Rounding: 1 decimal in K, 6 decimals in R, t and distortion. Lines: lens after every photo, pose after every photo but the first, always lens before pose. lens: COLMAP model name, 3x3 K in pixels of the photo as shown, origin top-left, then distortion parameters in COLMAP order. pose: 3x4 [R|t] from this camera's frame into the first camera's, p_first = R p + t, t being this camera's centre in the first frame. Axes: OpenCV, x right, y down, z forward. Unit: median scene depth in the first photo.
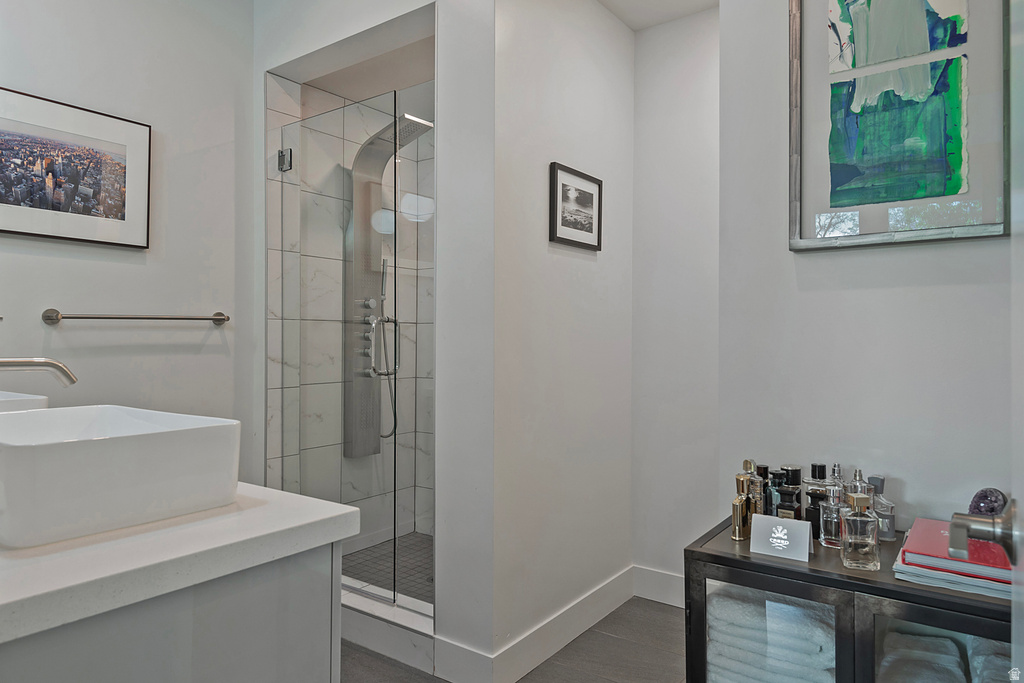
lens RADIAL K [[634.4, 0, 510.2], [0, 634.4, 335.4], [0, 0, 1]] dist [0.032457, -0.006694]
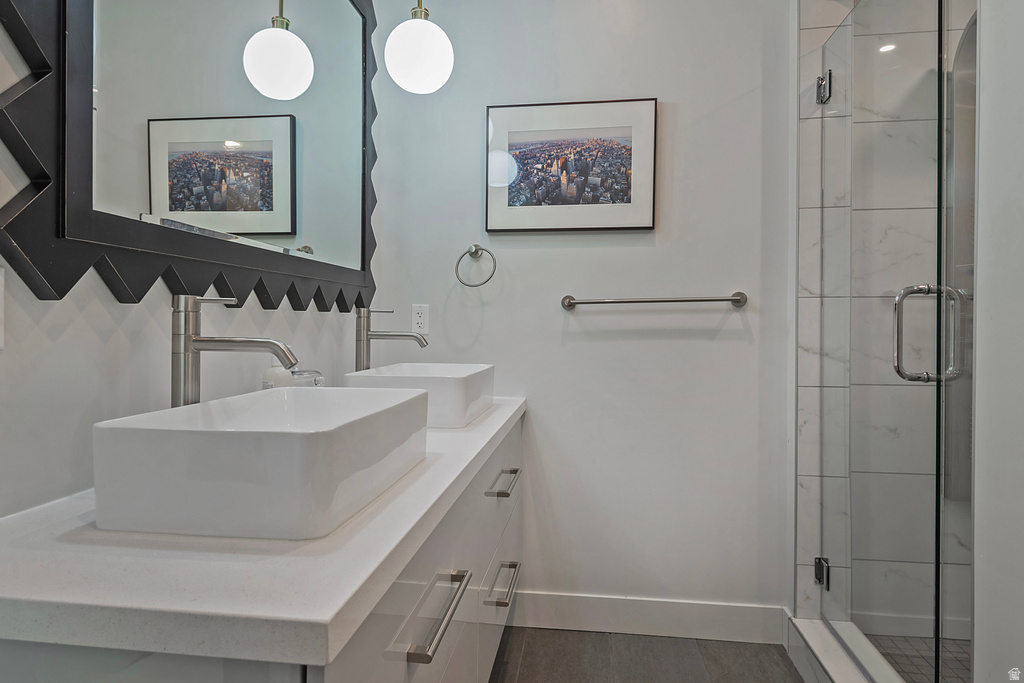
lens RADIAL K [[634.4, 0, 517.4], [0, 634.4, 323.7], [0, 0, 1]] dist [0.032457, -0.006694]
pose [[0.486600, 0.003085, -0.873619, 0.173203], [0.007514, 0.999942, 0.007717, -0.002726], [0.873592, -0.010320, 0.486549, 0.382158]]
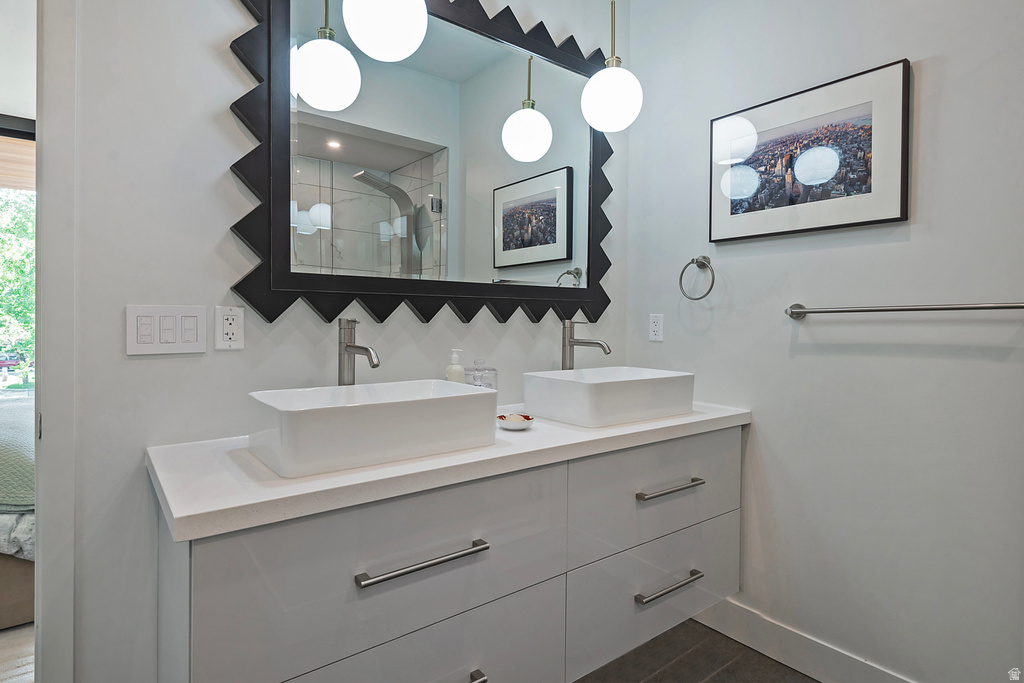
lens RADIAL K [[549.4, 0, 517.1], [0, 549.4, 331.8], [0, 0, 1]] dist [-0.028935, -0.000240]
pose [[-0.289180, 0.021194, -0.957040, 0.208008], [0.007381, 0.999775, 0.019910, -0.017386], [0.957246, -0.001306, -0.289272, 0.787861]]
